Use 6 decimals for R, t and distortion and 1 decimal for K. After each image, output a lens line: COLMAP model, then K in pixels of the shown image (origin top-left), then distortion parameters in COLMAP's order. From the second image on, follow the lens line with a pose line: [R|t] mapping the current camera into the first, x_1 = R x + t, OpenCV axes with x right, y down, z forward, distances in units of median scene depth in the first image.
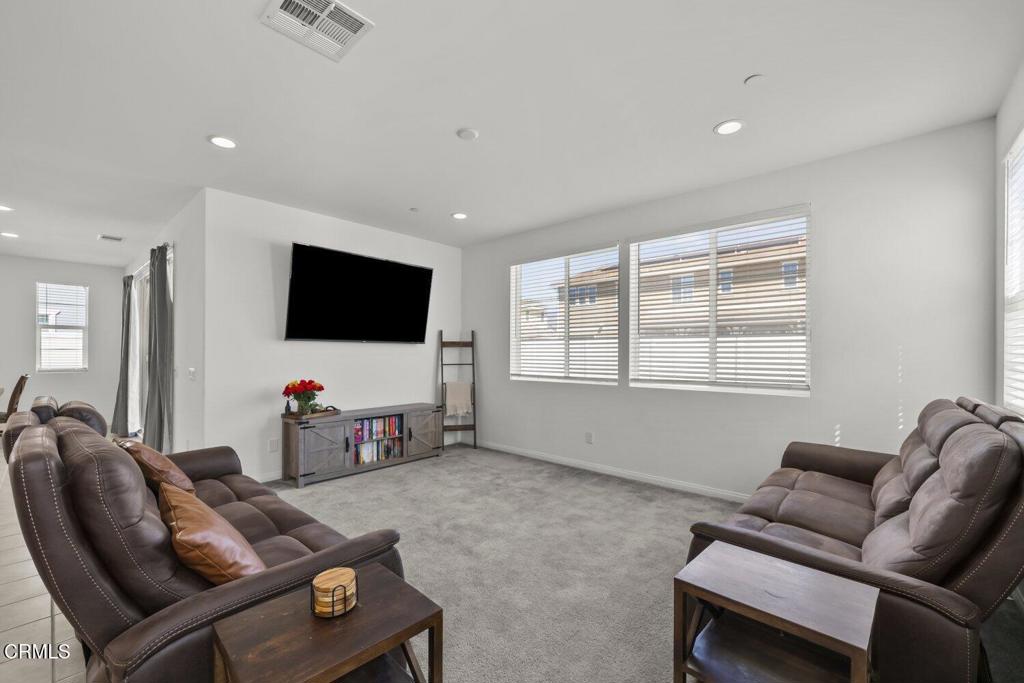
lens RADIAL K [[416.5, 0, 509.3], [0, 416.5, 348.0], [0, 0, 1]] dist [-0.003030, -0.000297]
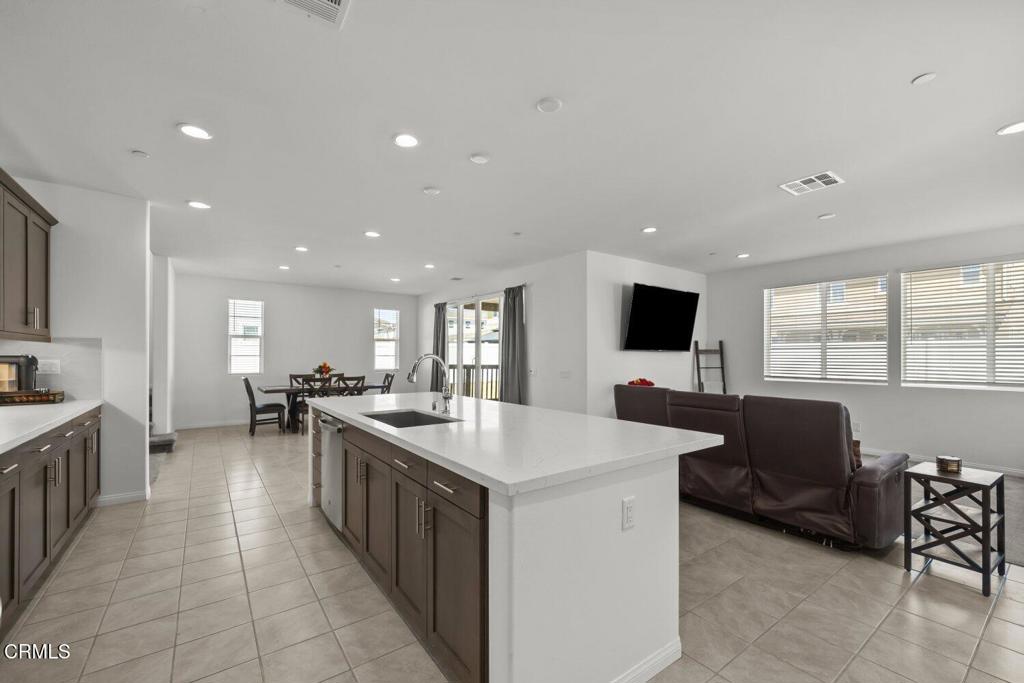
lens RADIAL K [[416.5, 0, 509.3], [0, 416.5, 348.0], [0, 0, 1]] dist [-0.003030, -0.000297]
pose [[0.976691, -0.003256, -0.214625, -0.559984], [0.000965, 0.999941, -0.010782, -0.009387], [0.214648, 0.010323, 0.976637, -0.449184]]
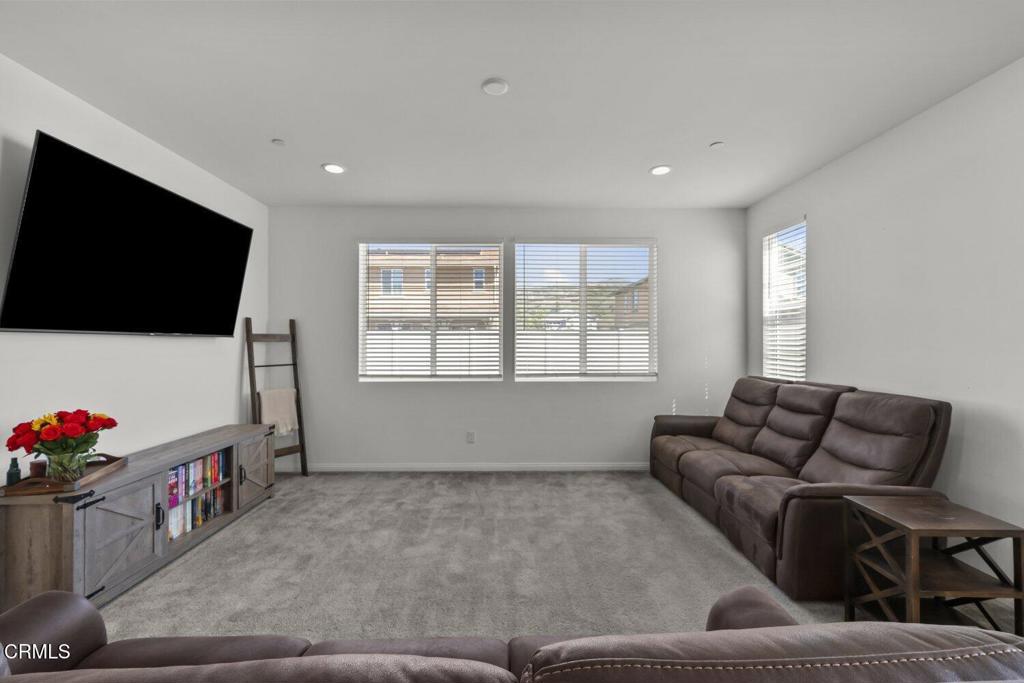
lens RADIAL K [[410.8, 0, 512.0], [0, 410.8, 341.5], [0, 0, 1]] dist [-0.001948, -0.000331]
pose [[0.734543, 0.001078, 0.678562, -0.381515], [-0.006391, 0.999965, 0.005330, -0.011513], [-0.678532, -0.008252, 0.734524, 0.242060]]
